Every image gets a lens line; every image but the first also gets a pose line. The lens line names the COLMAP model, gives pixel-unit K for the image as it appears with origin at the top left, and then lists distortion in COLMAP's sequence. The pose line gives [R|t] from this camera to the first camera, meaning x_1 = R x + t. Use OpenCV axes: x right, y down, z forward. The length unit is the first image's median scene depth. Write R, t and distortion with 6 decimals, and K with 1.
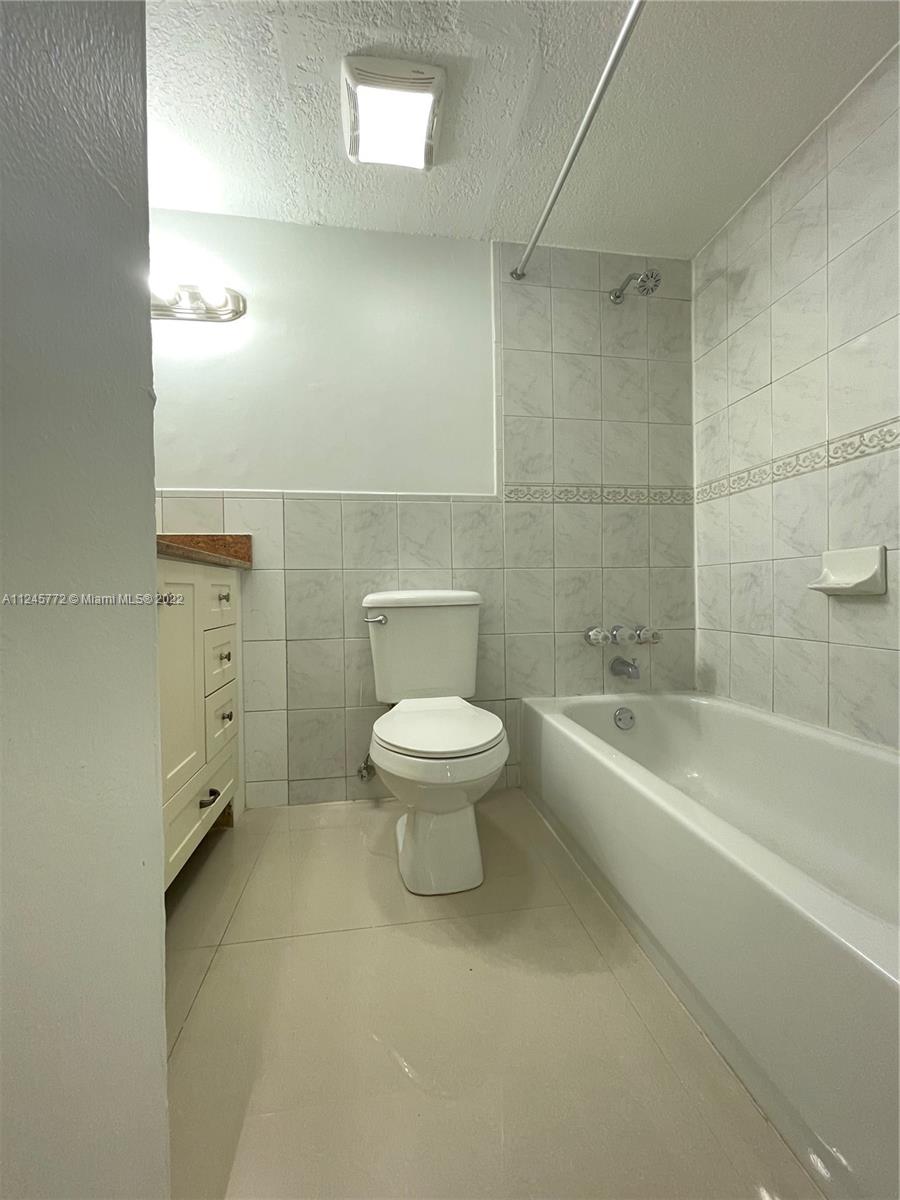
lens RADIAL K [[485.4, 0, 453.3], [0, 485.4, 602.2], [0, 0, 1]] dist [-0.001159, -0.000808]
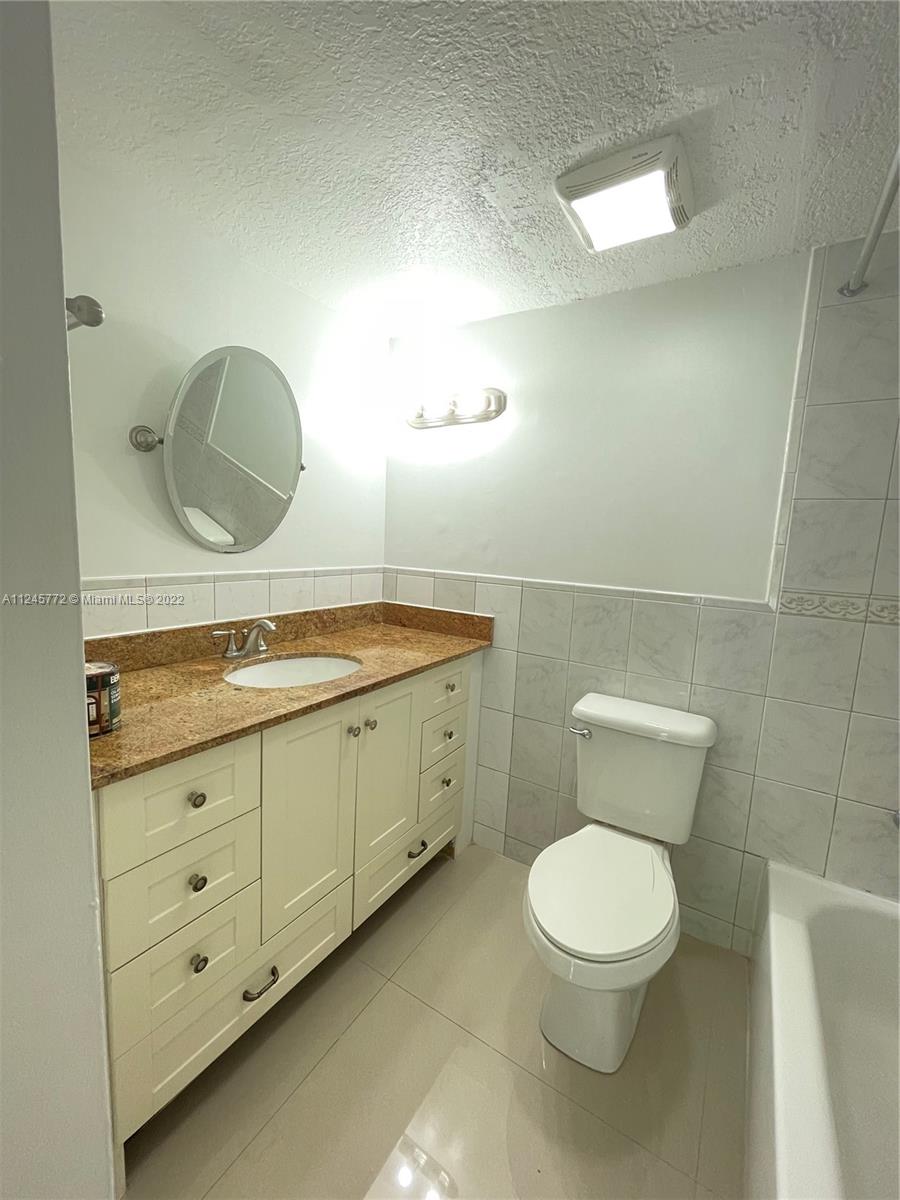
lens RADIAL K [[485.4, 0, 453.3], [0, 485.4, 600.4], [0, 0, 1]] dist [-0.001159, -0.000808]
pose [[0.753665, 0.135860, -0.643064, 0.228810], [-0.068984, 0.989350, 0.128170, -0.318962], [0.653629, -0.052236, 0.755011, 0.104502]]
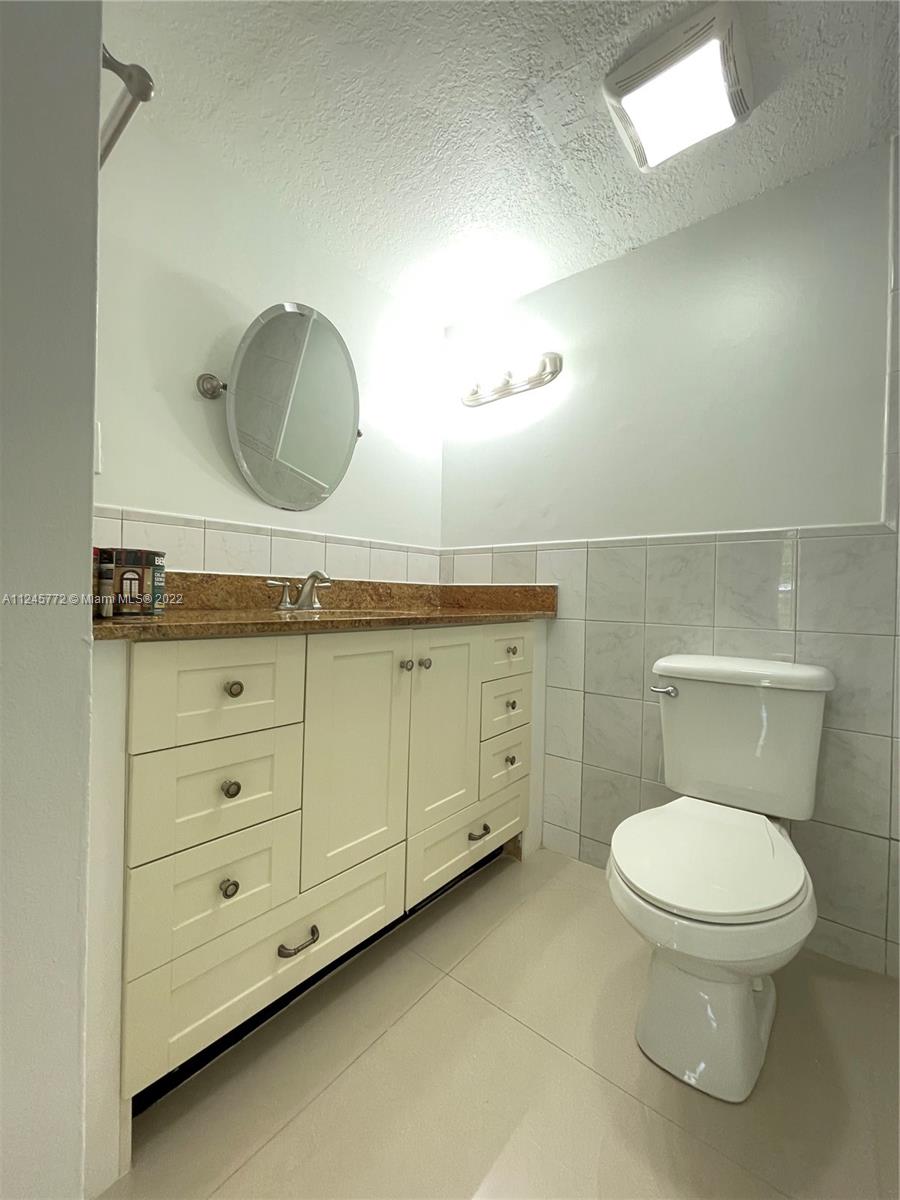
lens RADIAL K [[485.4, 0, 453.4], [0, 485.4, 601.0], [0, 0, 1]] dist [-0.001159, -0.000808]
pose [[0.669486, 0.035117, -0.741994, 0.207954], [-0.042224, 0.999066, 0.009186, -0.106973], [0.741623, 0.025180, 0.670344, 0.147812]]
